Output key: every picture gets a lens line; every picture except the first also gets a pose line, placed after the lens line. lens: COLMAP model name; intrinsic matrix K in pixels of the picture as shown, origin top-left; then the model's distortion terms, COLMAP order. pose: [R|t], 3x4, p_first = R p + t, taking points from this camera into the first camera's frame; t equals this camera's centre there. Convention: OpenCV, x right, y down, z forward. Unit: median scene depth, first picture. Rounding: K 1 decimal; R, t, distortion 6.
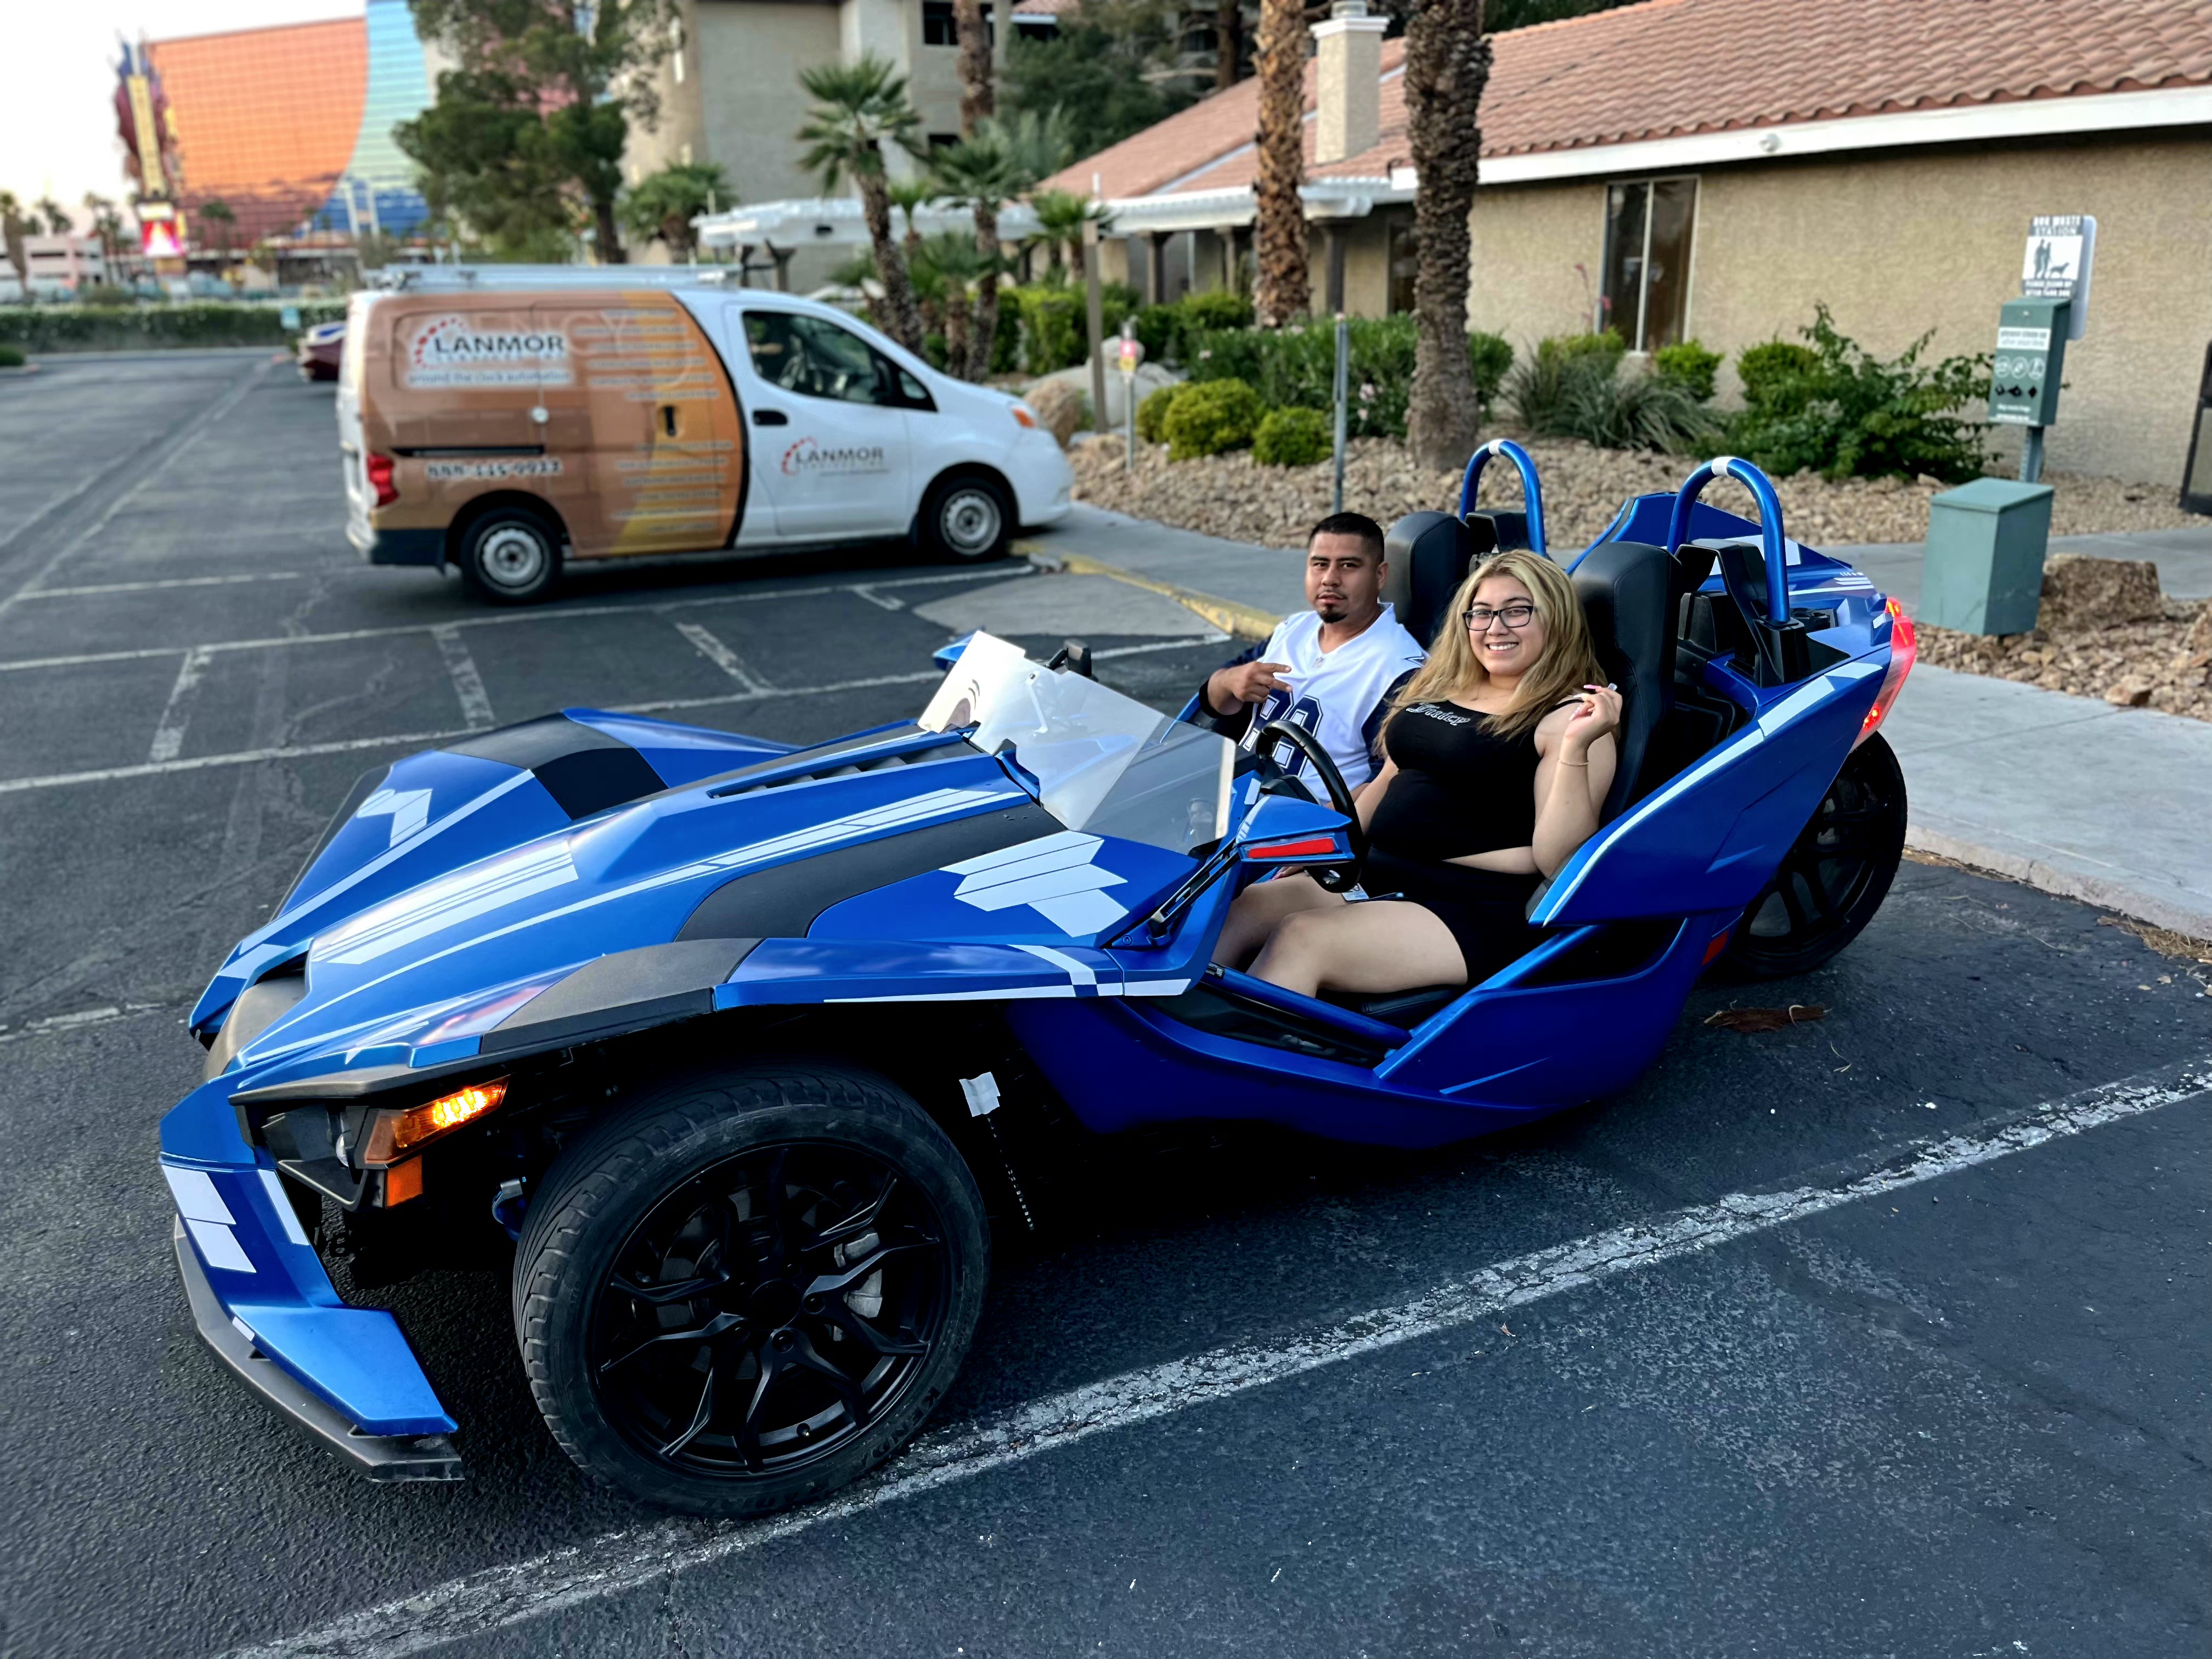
lens RADIAL K [[1702.4, 0, 1099.8], [0, 1702.4, 795.9], [0, 0, 1]] dist [-0.004377, 0.001929]
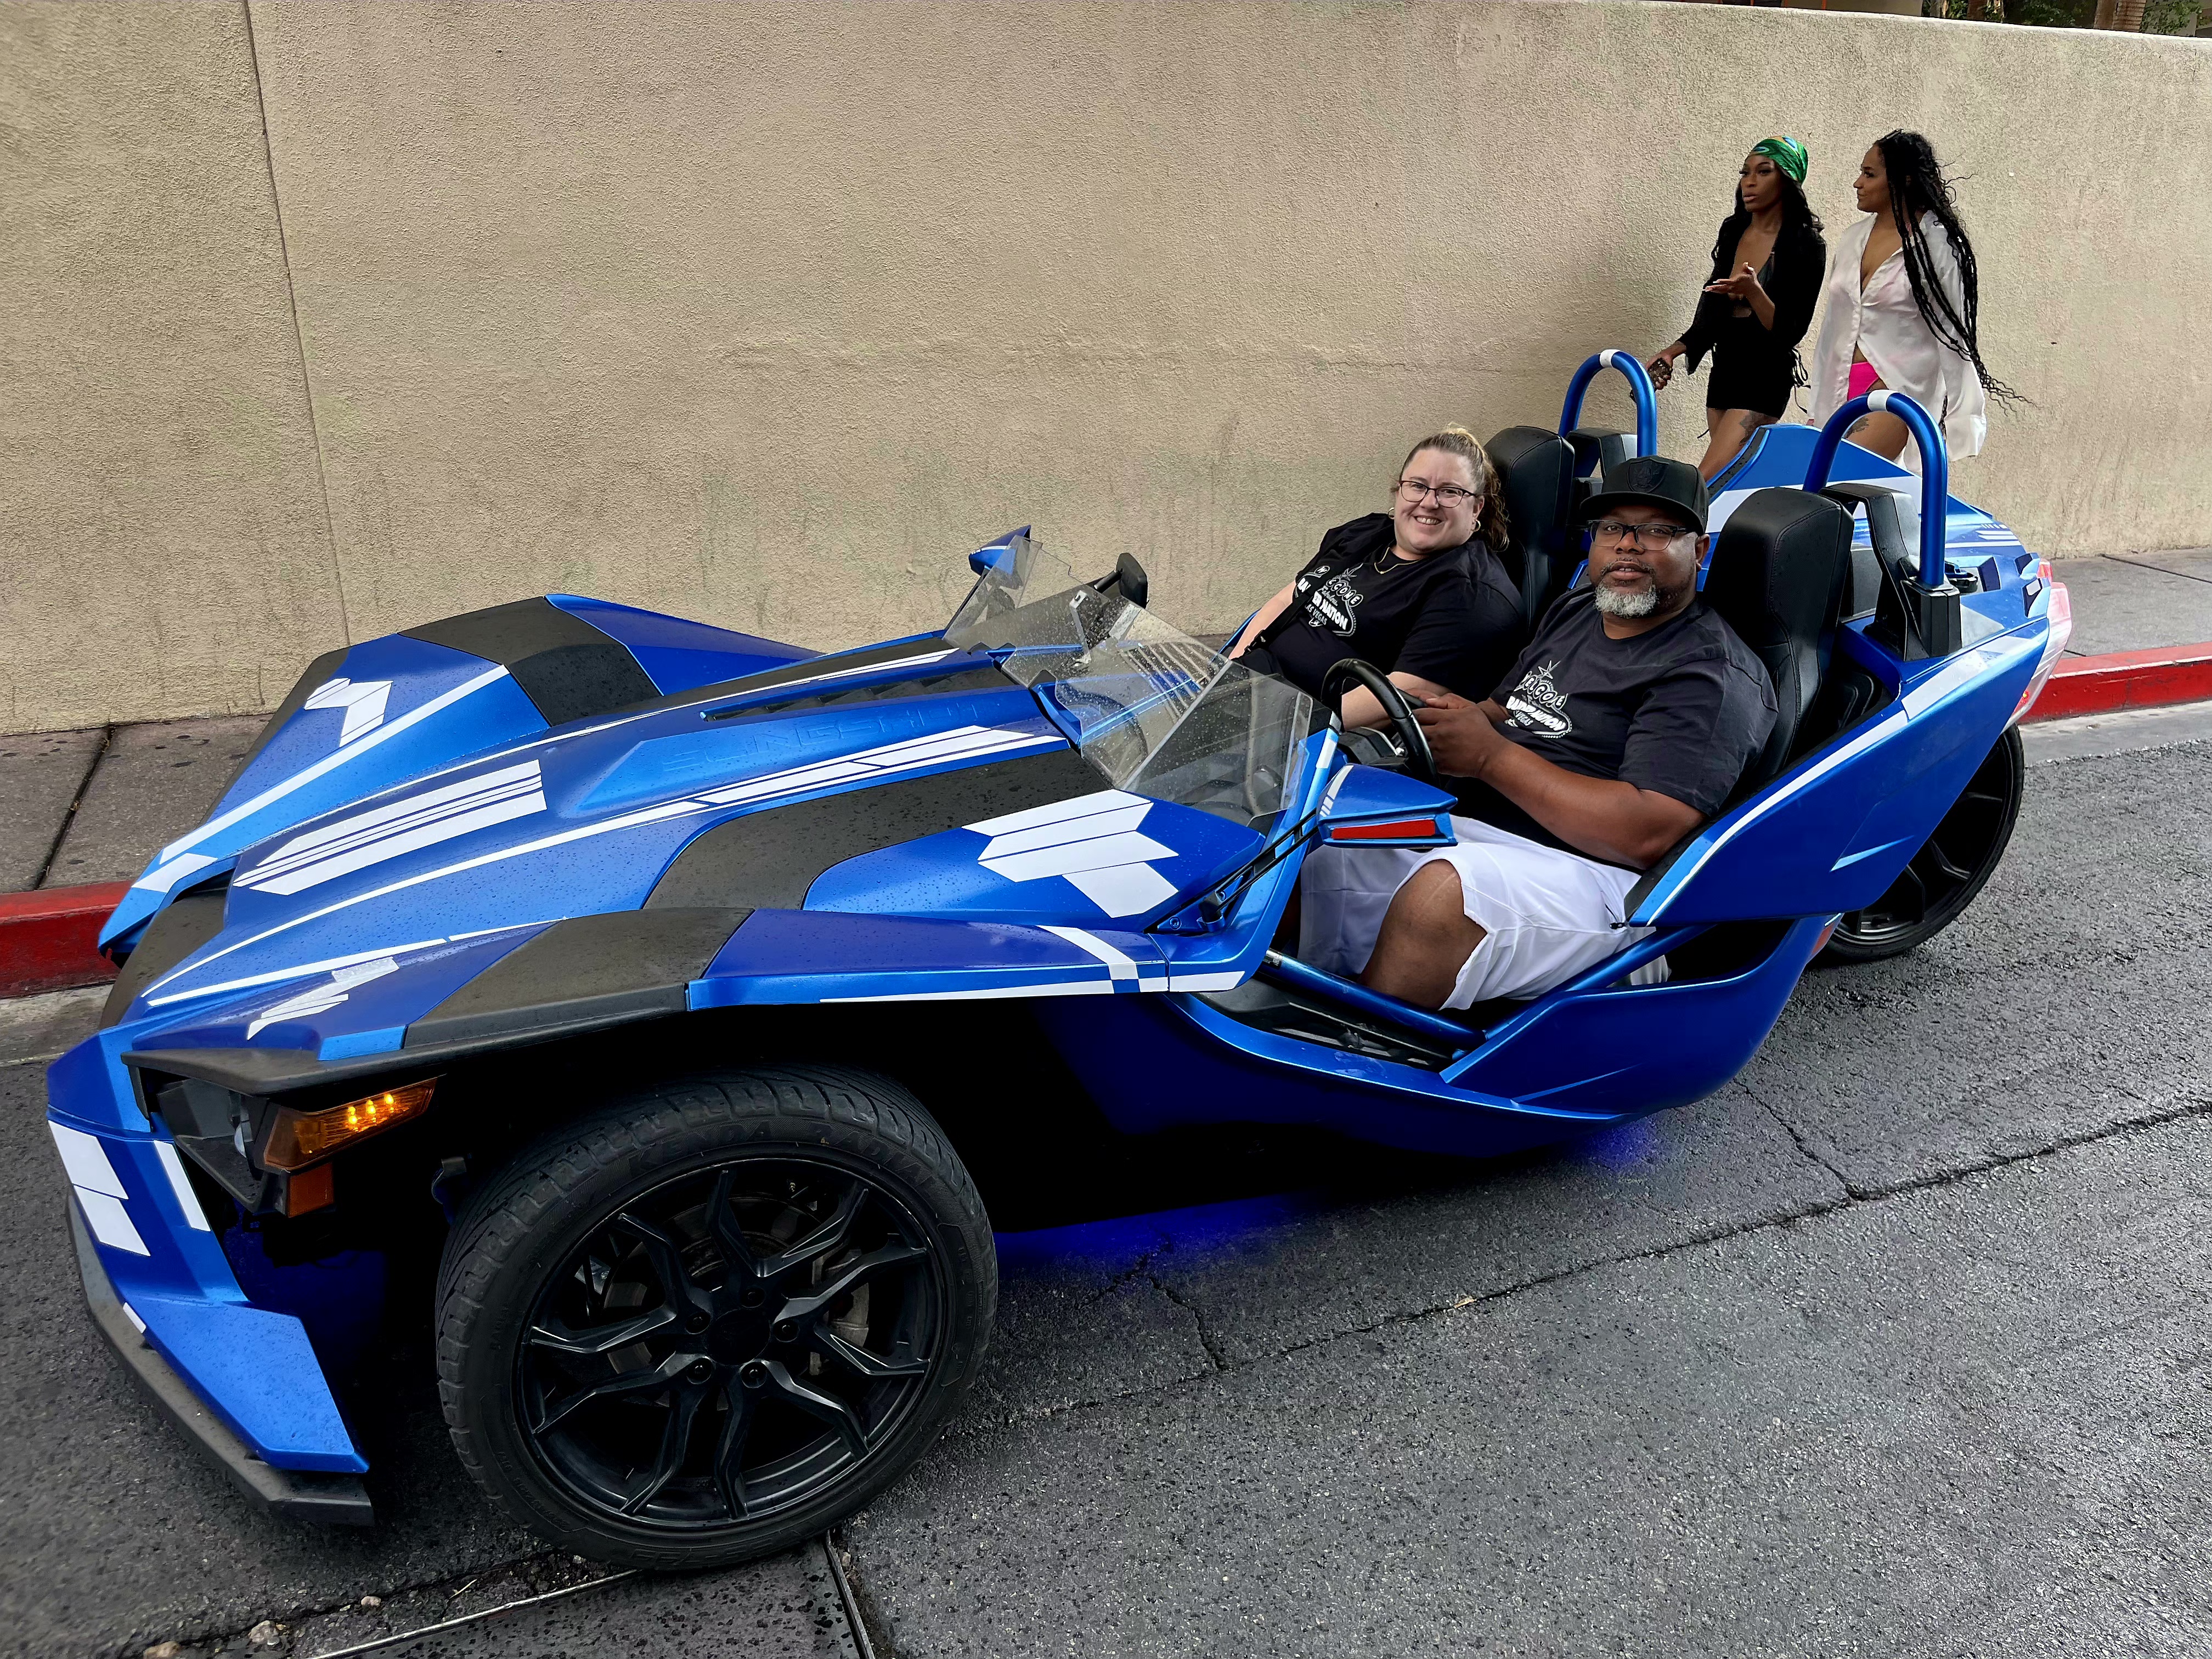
lens RADIAL K [[1703.1, 0, 1123.8], [0, 1703.1, 830.4], [0, 0, 1]] dist [0.006500, -0.003140]
pose [[0.998248, 0.058390, 0.009518, -0.019800], [-0.059023, 0.993904, 0.093117, -0.039711], [-0.004023, -0.093516, 0.995610, 0.134882]]
